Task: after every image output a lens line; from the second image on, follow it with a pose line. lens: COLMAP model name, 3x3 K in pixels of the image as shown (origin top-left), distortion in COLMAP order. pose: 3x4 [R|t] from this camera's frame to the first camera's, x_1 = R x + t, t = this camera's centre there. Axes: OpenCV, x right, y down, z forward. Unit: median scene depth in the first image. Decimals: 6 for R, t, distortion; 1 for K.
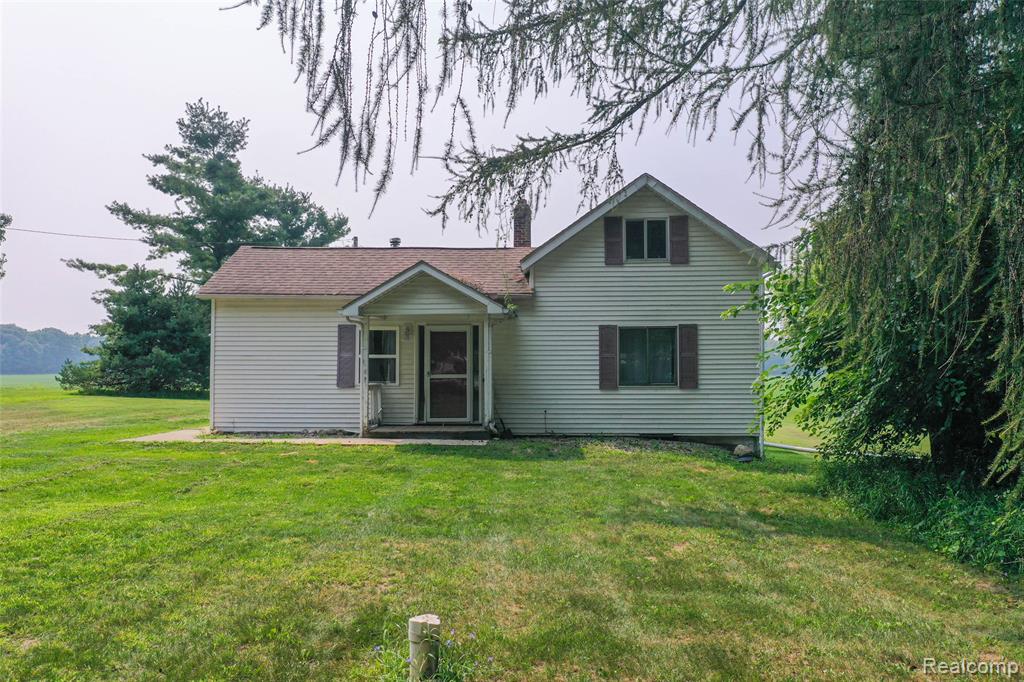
lens RADIAL K [[808.9, 0, 508.2], [0, 808.9, 340.3], [0, 0, 1]] dist [0.008339, -0.006570]
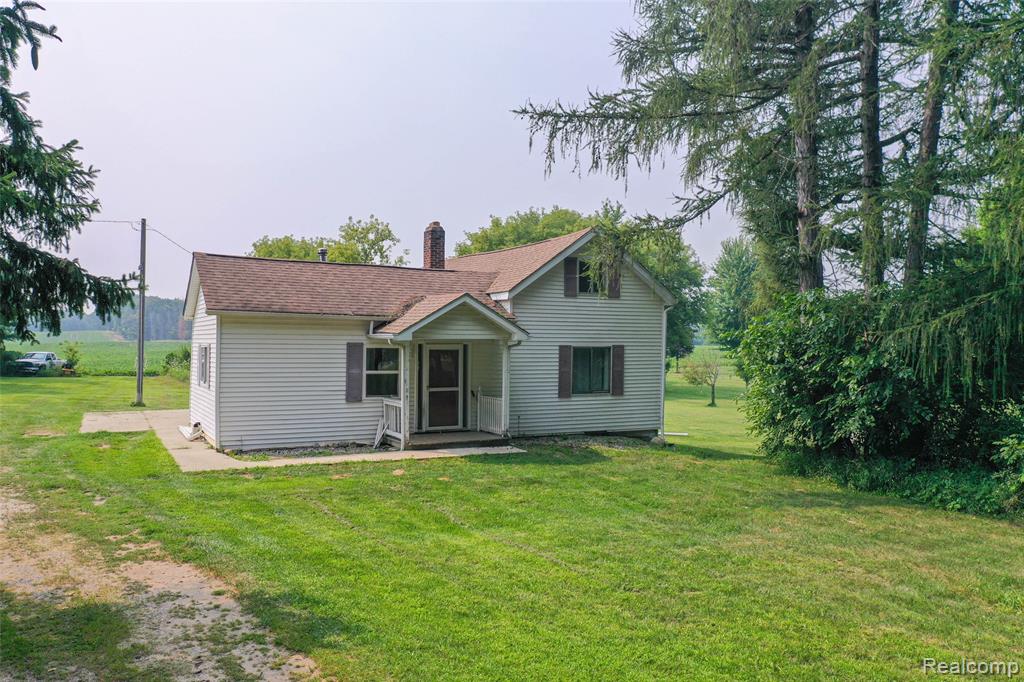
lens RADIAL K [[808.9, 0, 515.6], [0, 808.9, 337.6], [0, 0, 1]] dist [0.008339, -0.006570]
pose [[0.853118, 0.009696, 0.521628, -0.578481], [-0.030776, 0.999021, 0.031765, -0.066661], [-0.520809, -0.043153, 0.852582, -0.011417]]
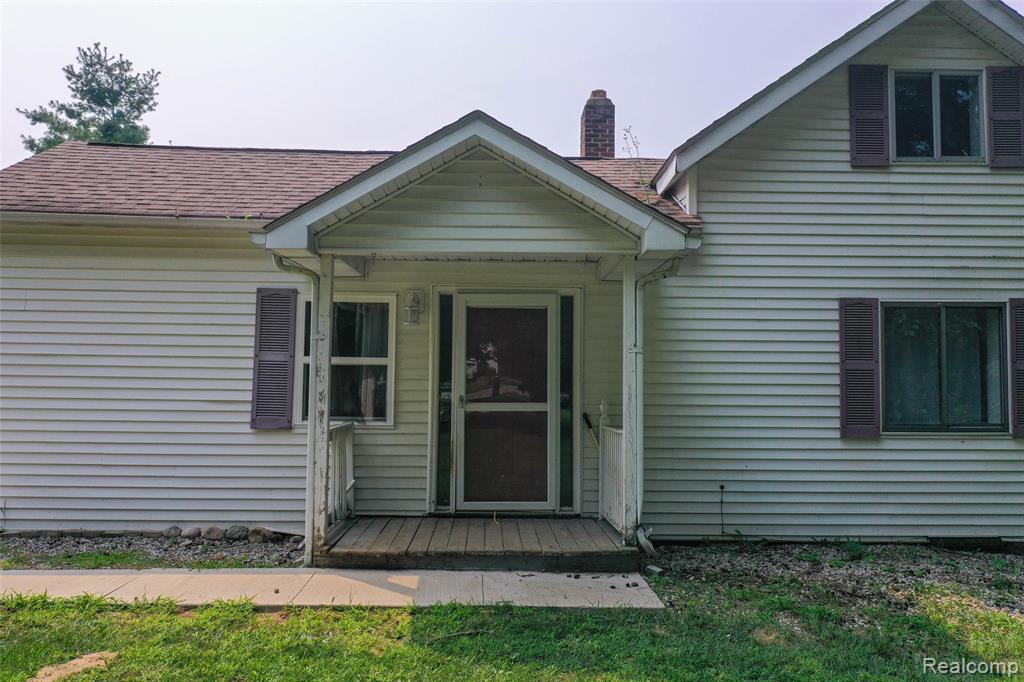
lens RADIAL K [[808.9, 0, 509.6], [0, 808.9, 340.0], [0, 0, 1]] dist [0.008339, -0.006570]
pose [[0.996716, 0.015012, 0.079567, -0.108271], [-0.013068, 0.999604, -0.024902, 0.018550], [-0.079909, 0.023781, 0.996518, 0.553630]]
